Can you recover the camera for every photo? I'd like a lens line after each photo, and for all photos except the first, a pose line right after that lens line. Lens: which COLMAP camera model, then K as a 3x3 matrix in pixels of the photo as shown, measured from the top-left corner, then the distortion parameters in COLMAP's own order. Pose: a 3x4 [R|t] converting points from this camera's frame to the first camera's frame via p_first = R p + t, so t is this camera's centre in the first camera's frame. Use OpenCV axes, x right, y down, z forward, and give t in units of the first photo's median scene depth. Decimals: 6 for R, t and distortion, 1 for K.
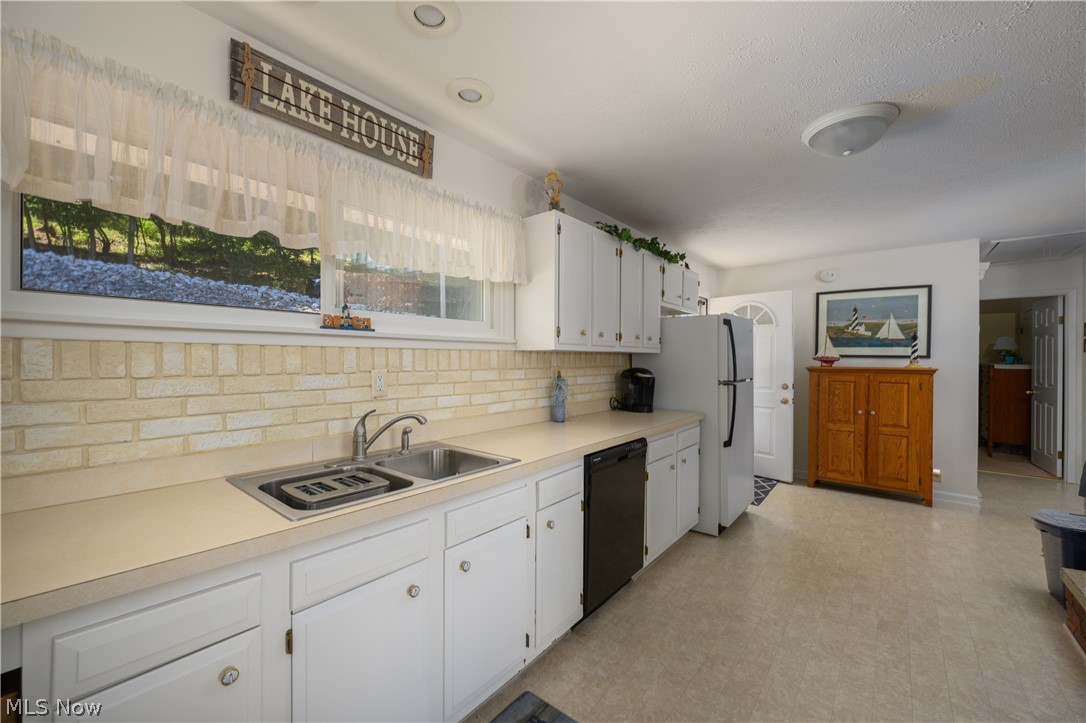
lens RADIAL K [[428.0, 0, 535.2], [0, 428.0, 363.9], [0, 0, 1]] dist [0.001063, -0.000055]
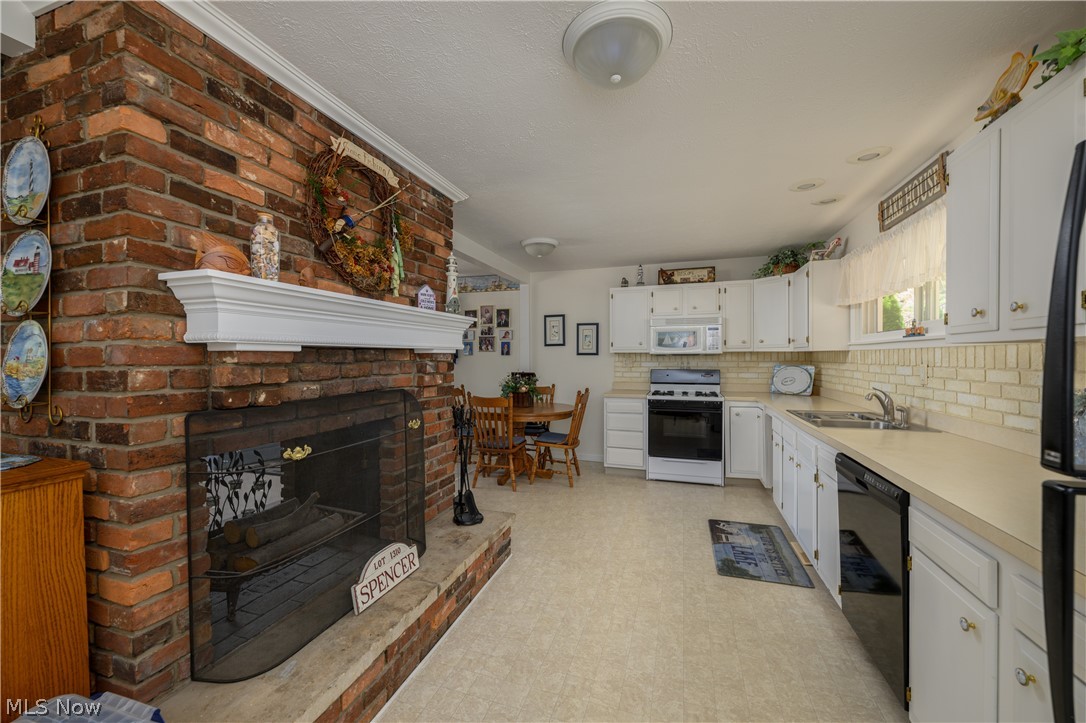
lens RADIAL K [[428.0, 0, 535.2], [0, 428.0, 363.9], [0, 0, 1]] dist [0.001063, -0.000055]
pose [[-0.934116, 0.004336, -0.356943, 1.128513], [-0.002016, 0.999846, 0.017422, -0.008734], [0.356964, 0.016994, -0.933964, 1.648978]]
